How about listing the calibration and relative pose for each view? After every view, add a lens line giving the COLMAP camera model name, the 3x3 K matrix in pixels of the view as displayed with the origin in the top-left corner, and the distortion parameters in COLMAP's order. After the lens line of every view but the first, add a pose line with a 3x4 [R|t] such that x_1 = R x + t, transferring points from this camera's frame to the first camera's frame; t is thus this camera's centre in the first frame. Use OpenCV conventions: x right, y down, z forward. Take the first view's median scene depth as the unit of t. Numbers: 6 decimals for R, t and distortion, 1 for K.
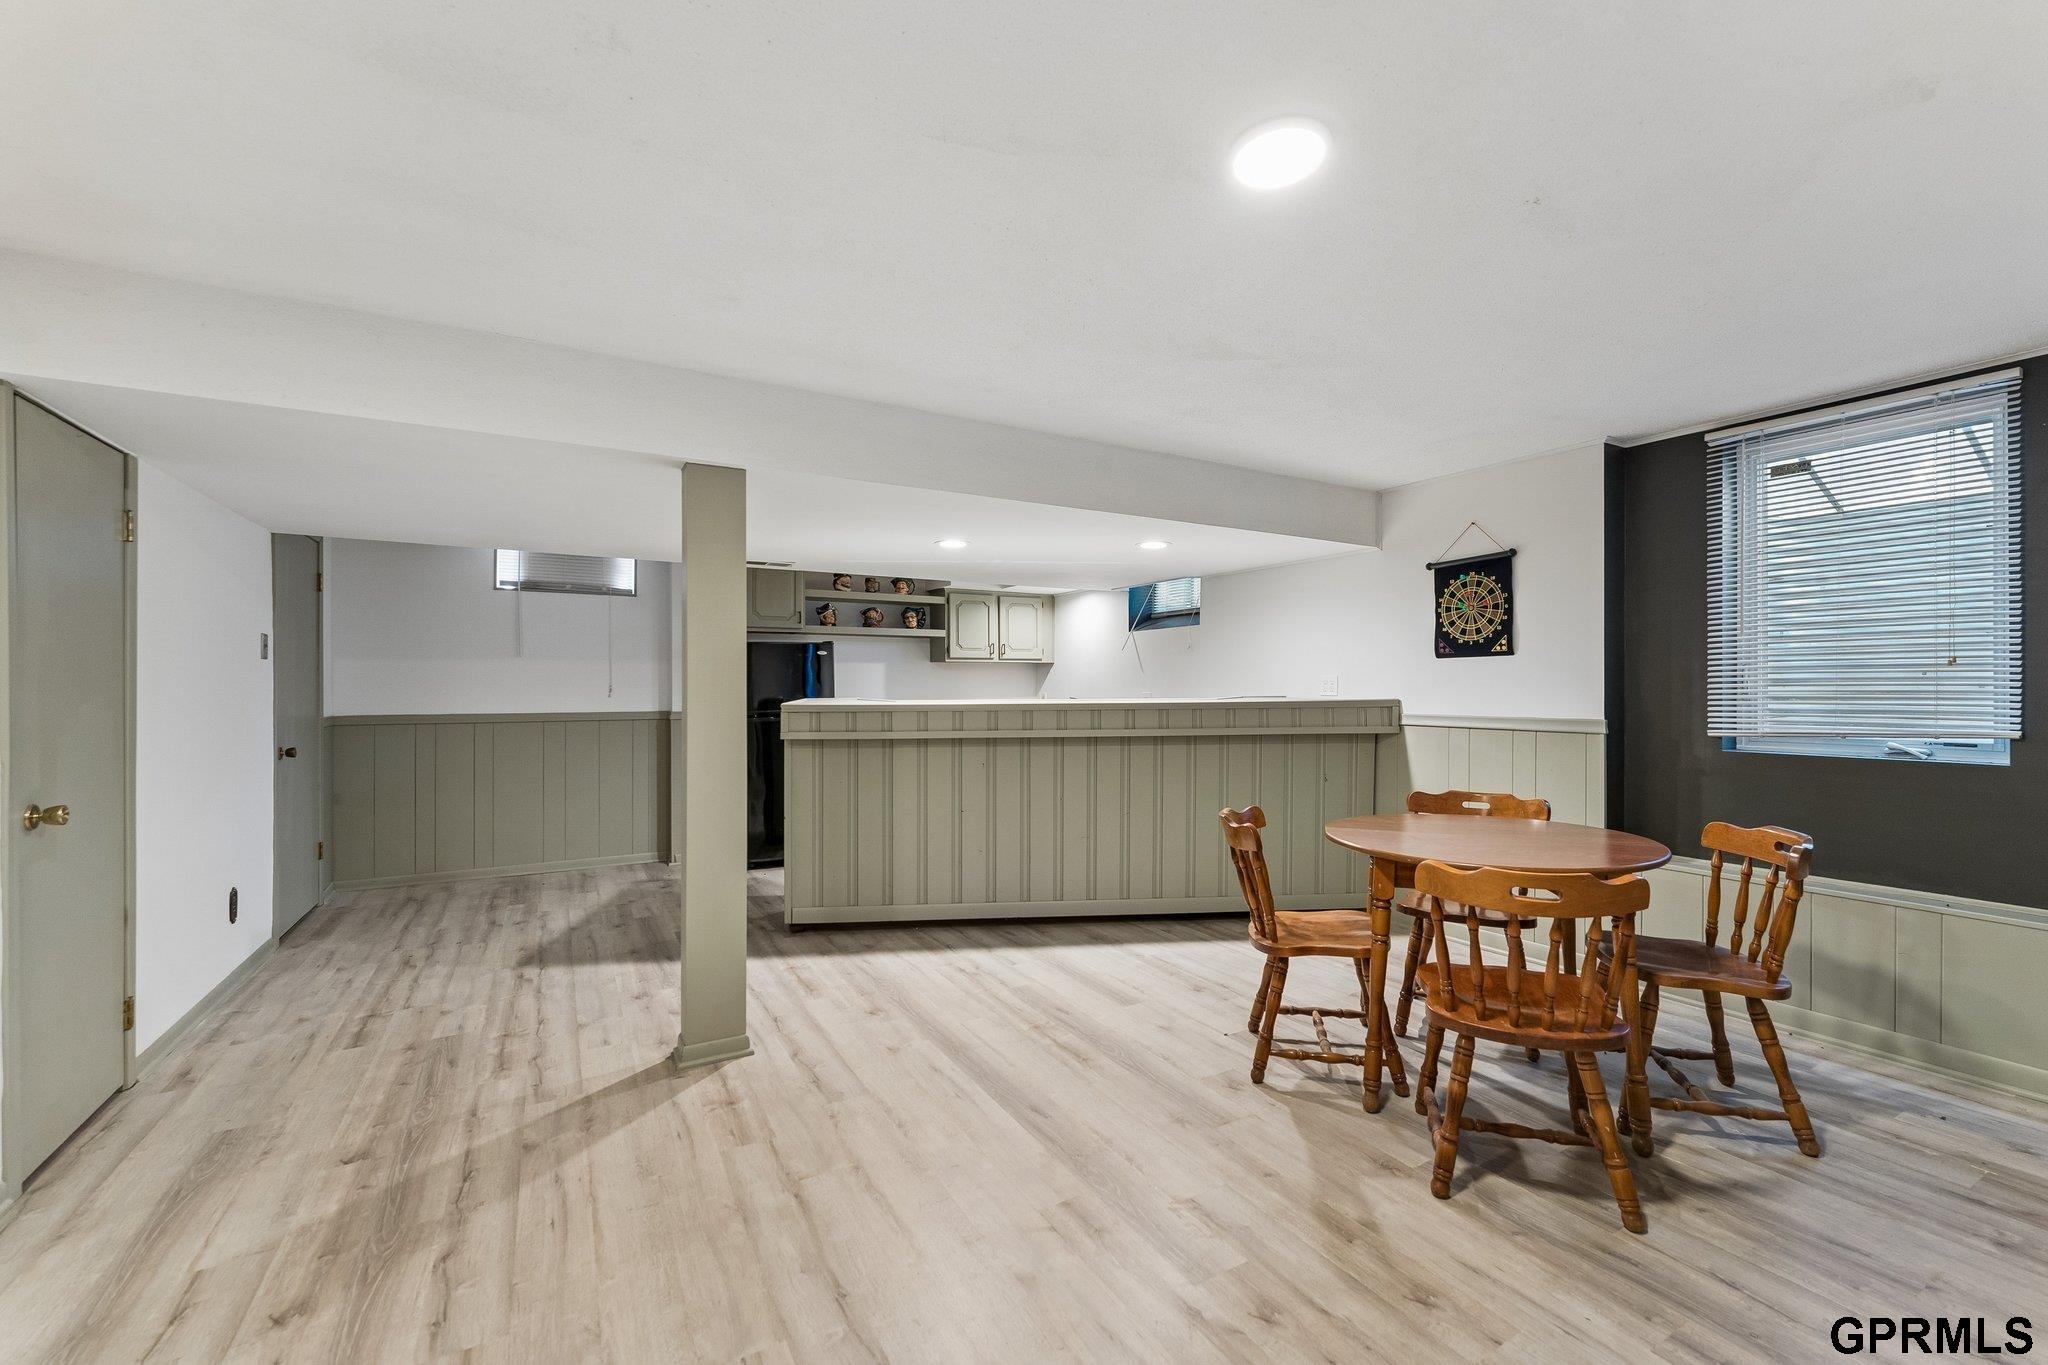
lens RADIAL K [[836.4, 0, 1023.0], [0, 836.4, 684.5], [0, 0, 1]] dist [-0.001855, 0.001172]
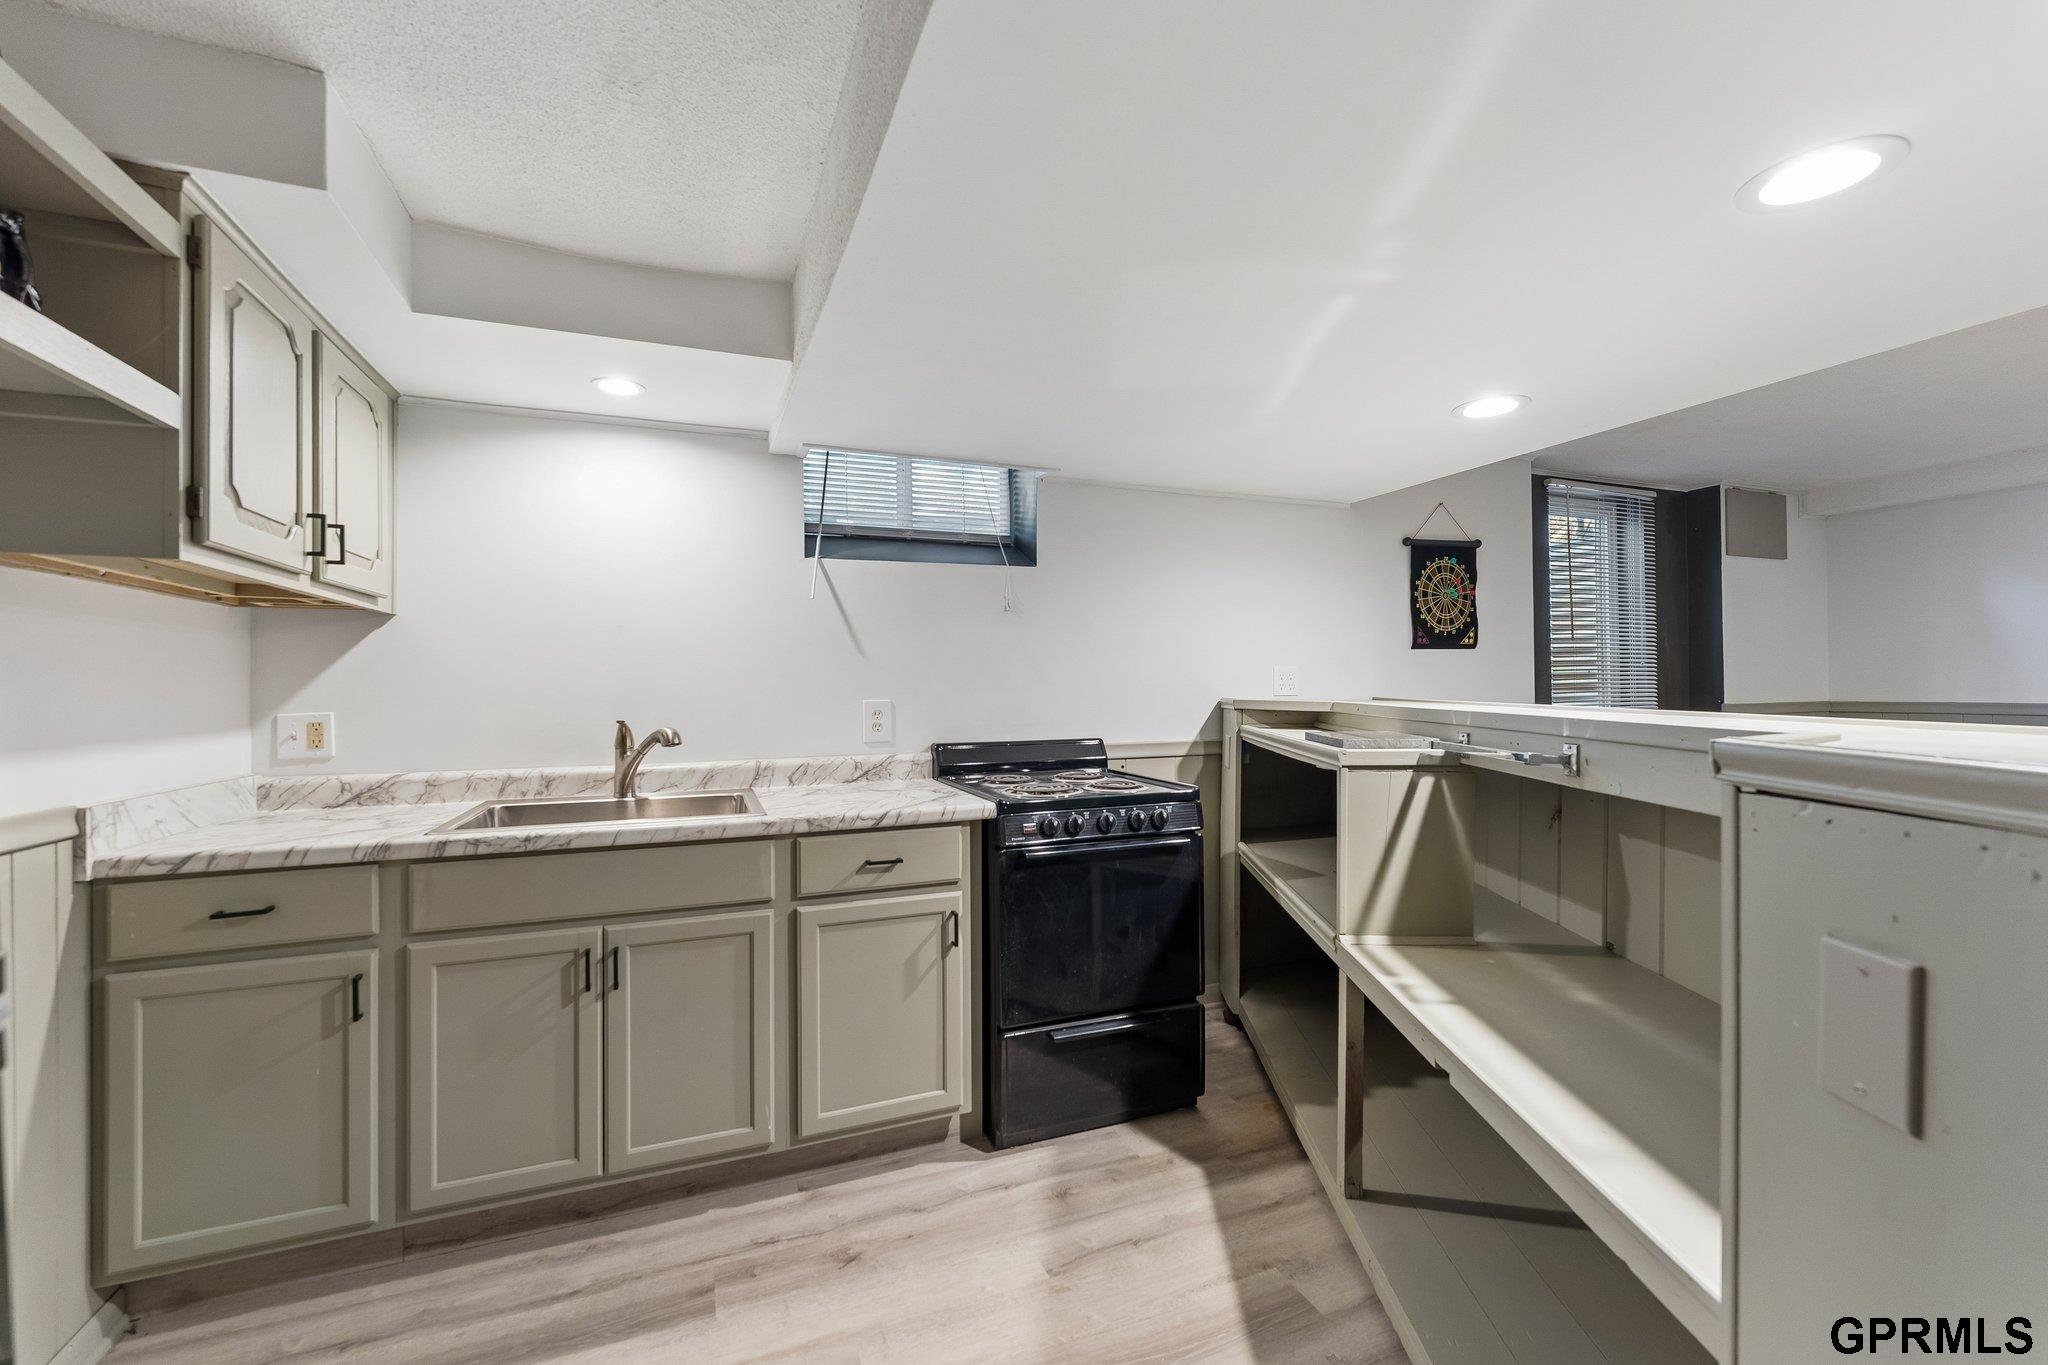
lens RADIAL K [[836.4, 0, 1019.6], [0, 836.4, 682.0], [0, 0, 1]] dist [-0.001855, 0.001172]
pose [[0.143047, -0.000046, 0.989716, -0.421169], [0.004995, 0.999987, -0.000675, 0.001425], [-0.989703, 0.005040, 0.143046, 1.282543]]
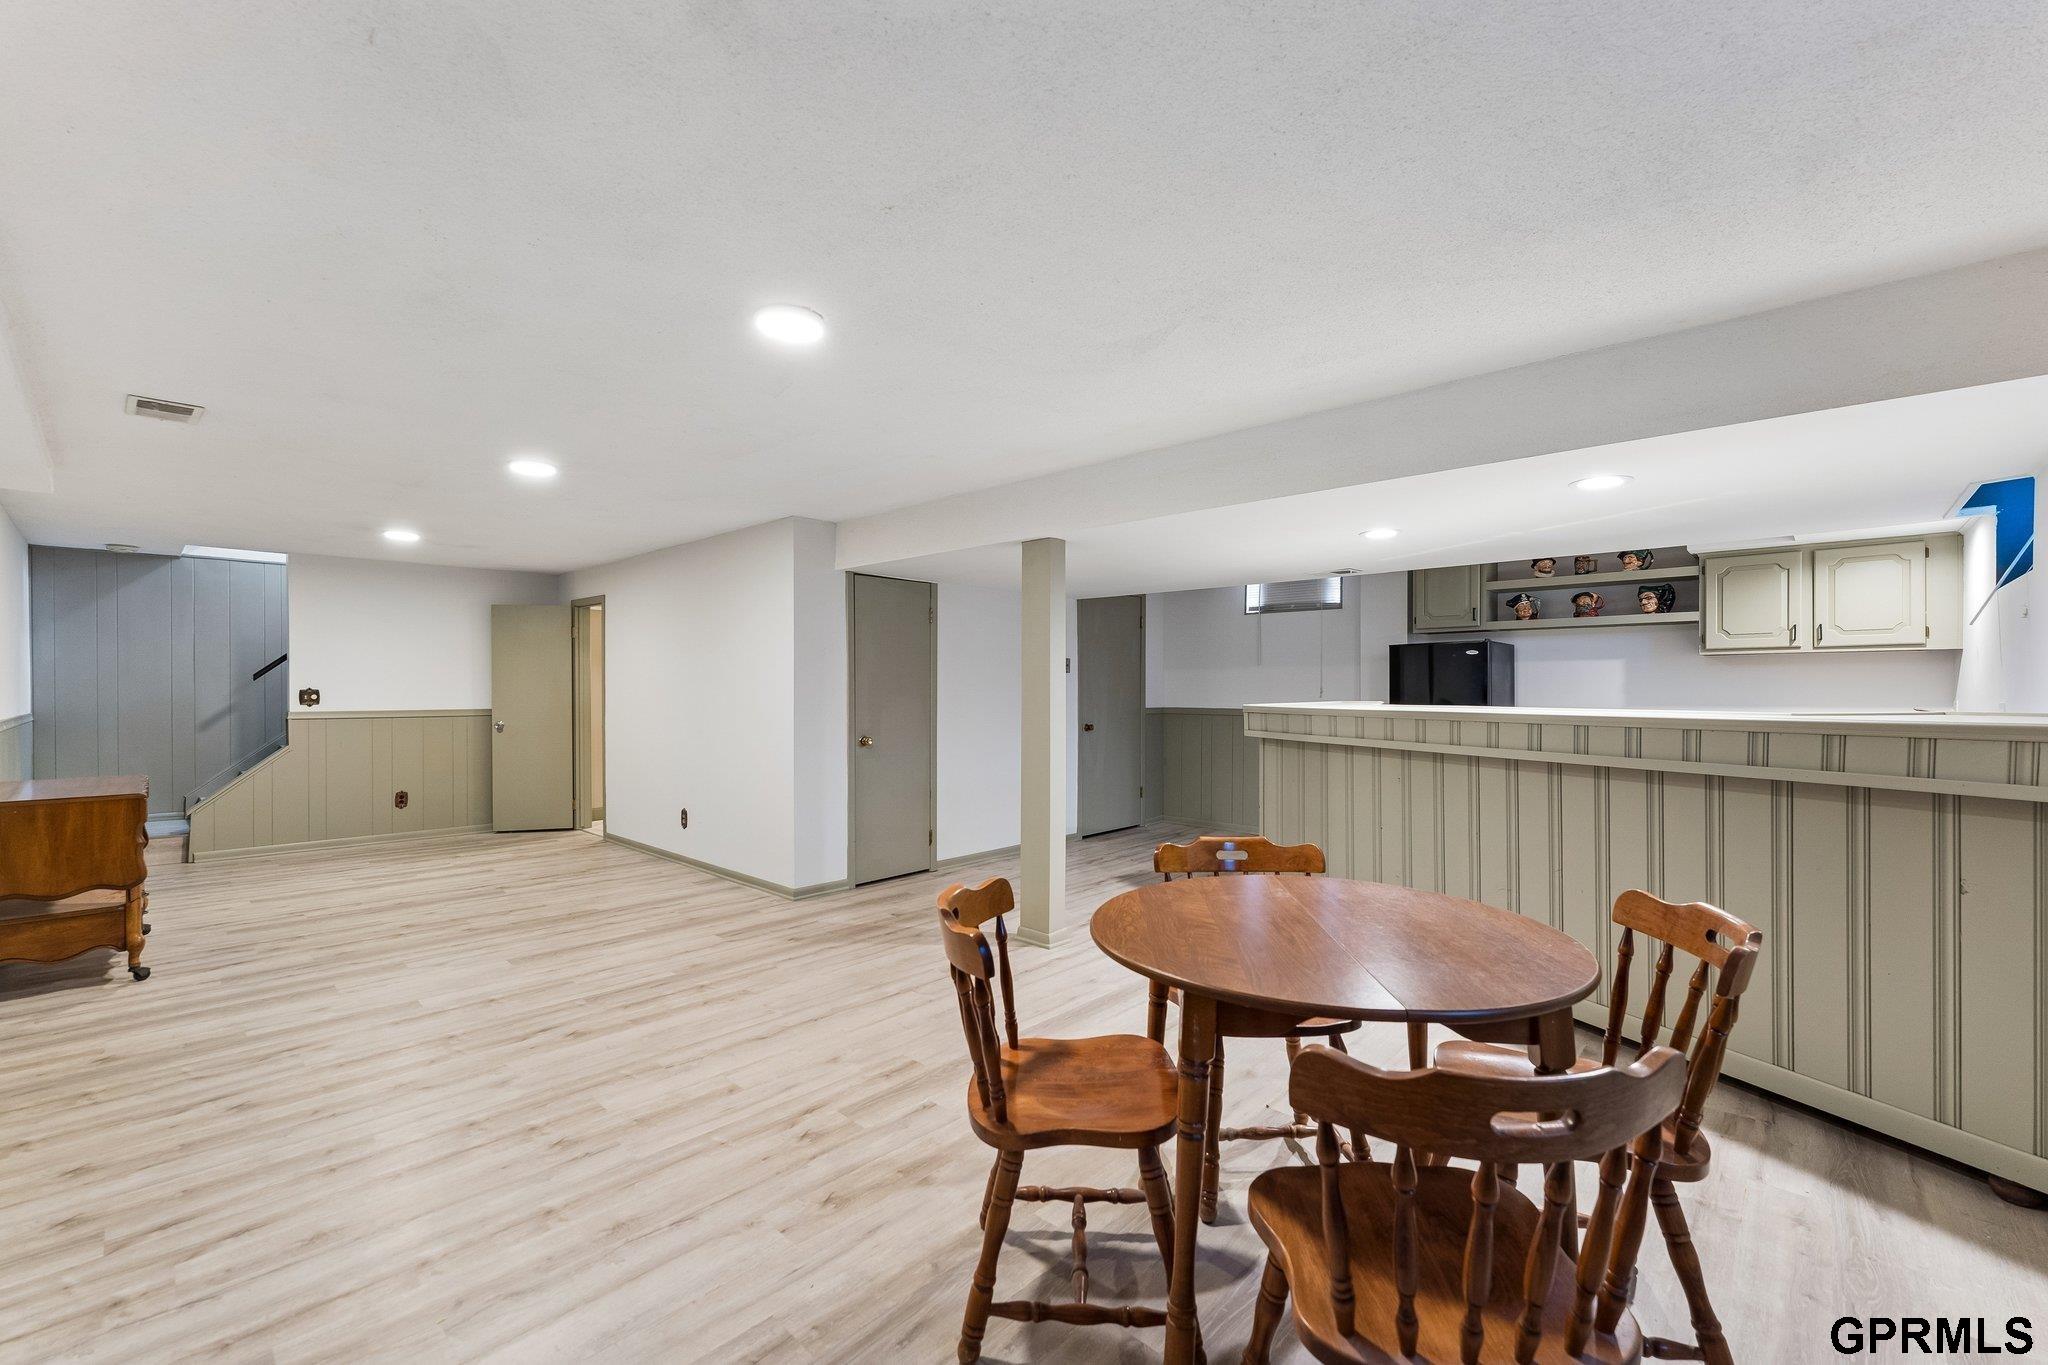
lens RADIAL K [[836.4, 0, 1024.4], [0, 836.4, 683.1], [0, 0, 1]] dist [-0.001855, 0.001172]
pose [[0.296570, -0.003926, -0.955003, 0.699885], [0.001831, 0.999992, -0.003543, -0.002538], [0.955010, -0.000698, 0.296574, 0.370969]]
